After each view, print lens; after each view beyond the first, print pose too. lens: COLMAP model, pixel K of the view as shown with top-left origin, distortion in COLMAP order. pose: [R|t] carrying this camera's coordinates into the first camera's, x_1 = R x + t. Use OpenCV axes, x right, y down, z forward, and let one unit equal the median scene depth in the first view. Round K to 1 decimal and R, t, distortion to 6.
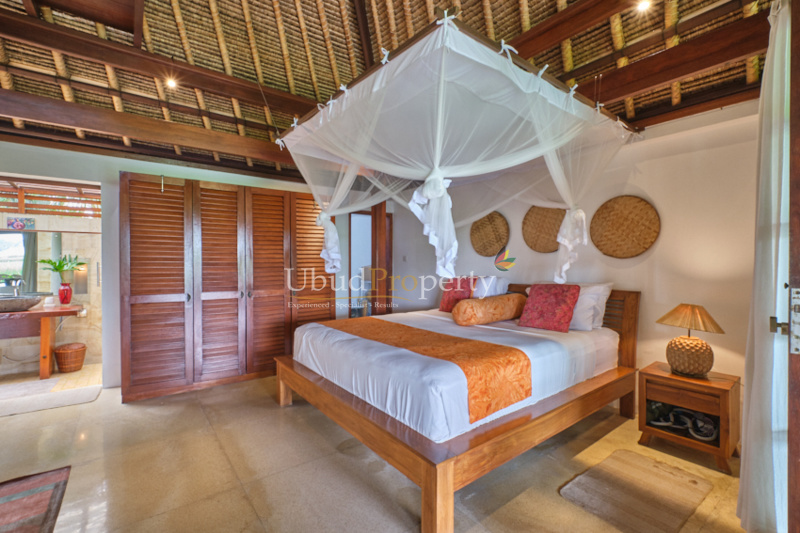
lens RADIAL K [[353.1, 0, 397.4], [0, 353.1, 263.0], [0, 0, 1]] dist [0.001557, -0.000041]
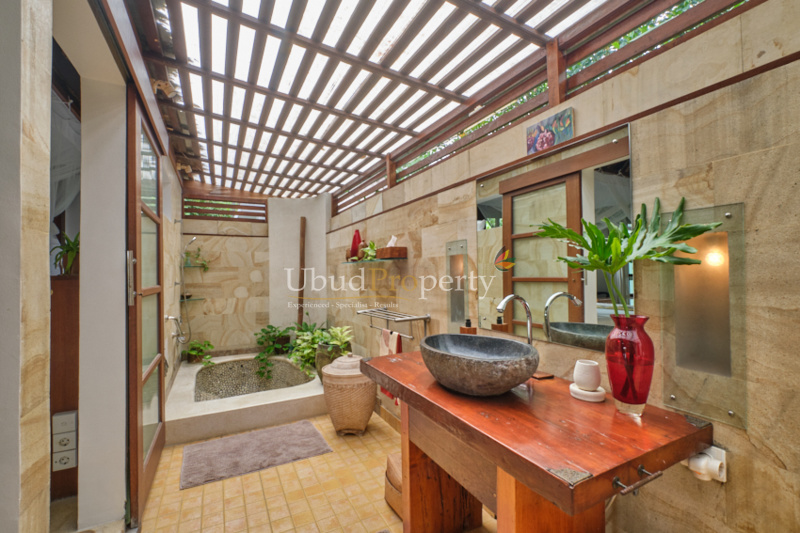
lens RADIAL K [[353.1, 0, 399.9], [0, 353.1, 266.4], [0, 0, 1]] dist [0.001557, -0.000041]
pose [[-0.163116, -0.019709, -0.986410, -0.650623], [0.008427, 0.999736, -0.021369, 0.026558], [0.986571, -0.011798, -0.162907, 0.857103]]
